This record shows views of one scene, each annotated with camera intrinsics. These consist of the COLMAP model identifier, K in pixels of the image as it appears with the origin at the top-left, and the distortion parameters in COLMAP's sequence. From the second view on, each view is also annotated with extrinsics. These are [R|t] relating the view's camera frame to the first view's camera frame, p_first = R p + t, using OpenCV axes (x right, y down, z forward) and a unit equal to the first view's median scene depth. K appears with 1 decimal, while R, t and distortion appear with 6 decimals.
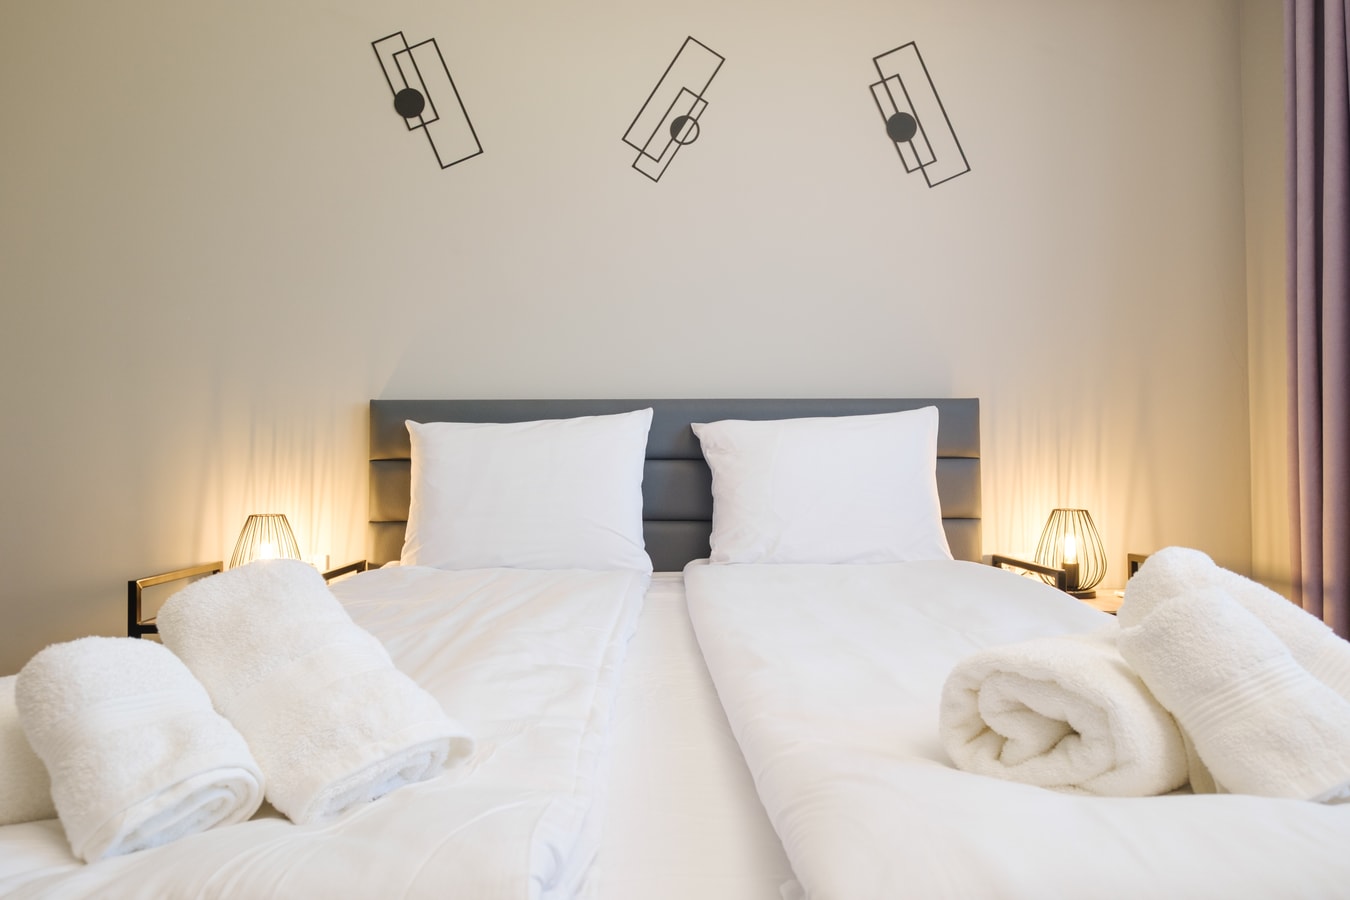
lens RADIAL K [[835.8, 0, 681.5], [0, 835.8, 446.1], [0, 0, 1]] dist [0.000363, 0.002339]
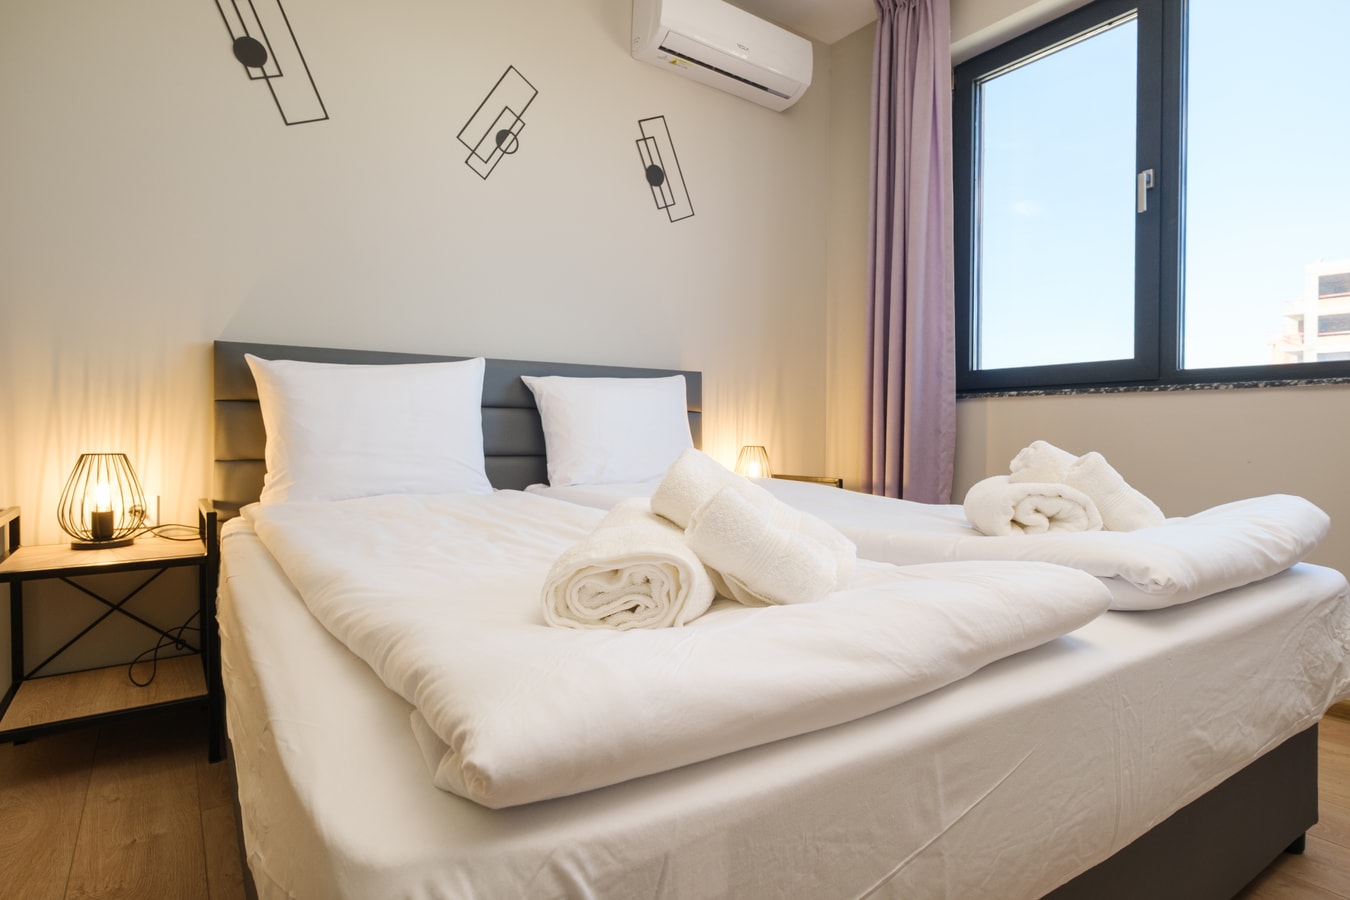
lens RADIAL K [[701.0, 0, 660.8], [0, 701.0, 445.4], [0, 0, 1]] dist [0.003462, -0.001779]
pose [[0.838328, -0.003546, 0.545154, -0.374168], [-0.020000, 0.999106, 0.037255, 0.028314], [-0.544799, -0.042135, 0.837507, -0.013620]]
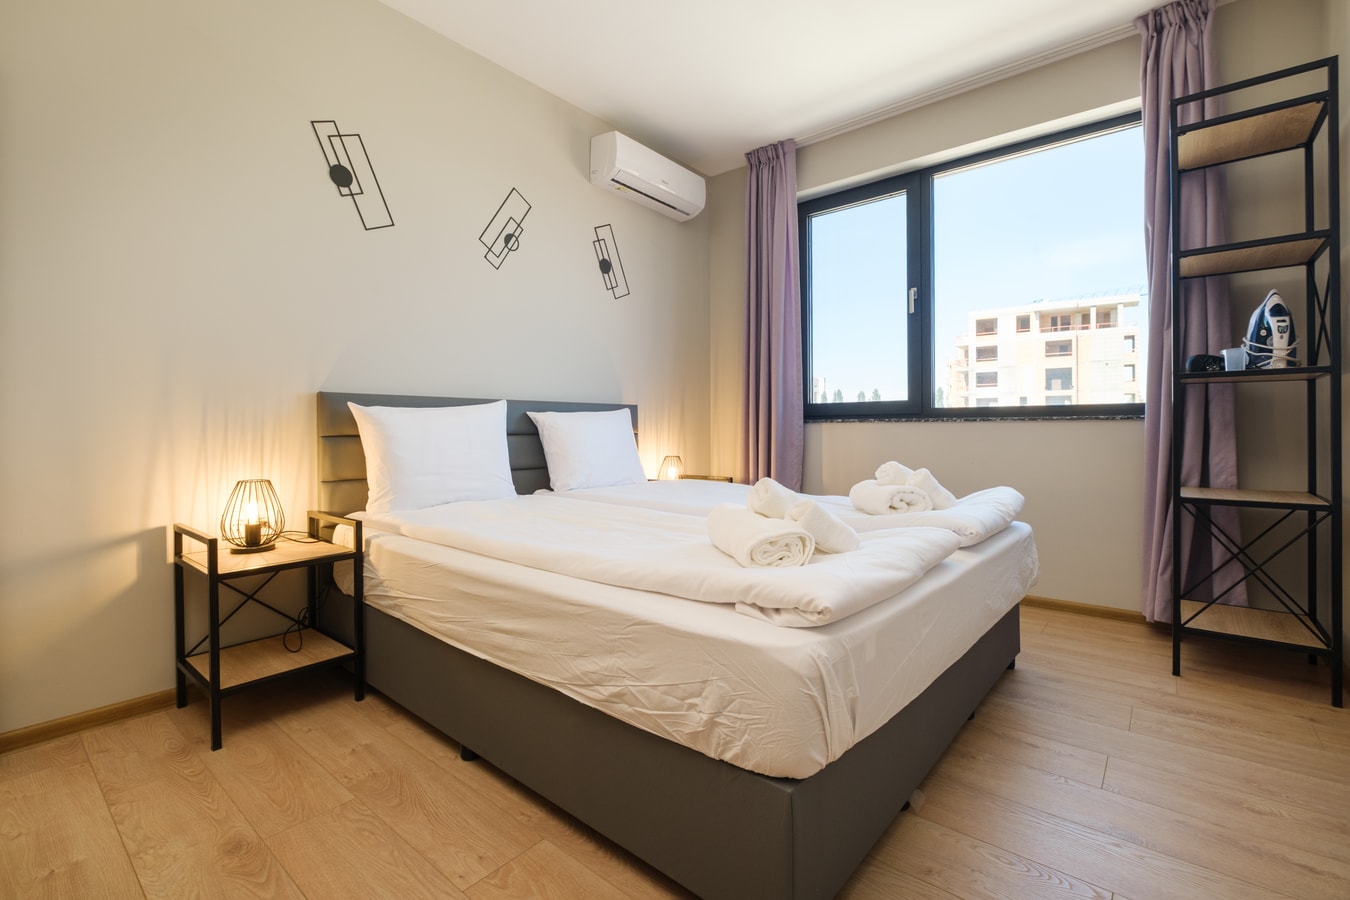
lens RADIAL K [[584.5, 0, 647.9], [0, 584.5, 434.7], [0, 0, 1]] dist [0.001264, -0.004007]
pose [[0.684532, -0.006998, 0.728949, -0.683082], [-0.012899, 0.999681, 0.021711, -0.012653], [-0.728869, -0.024265, 0.684224, -0.034708]]
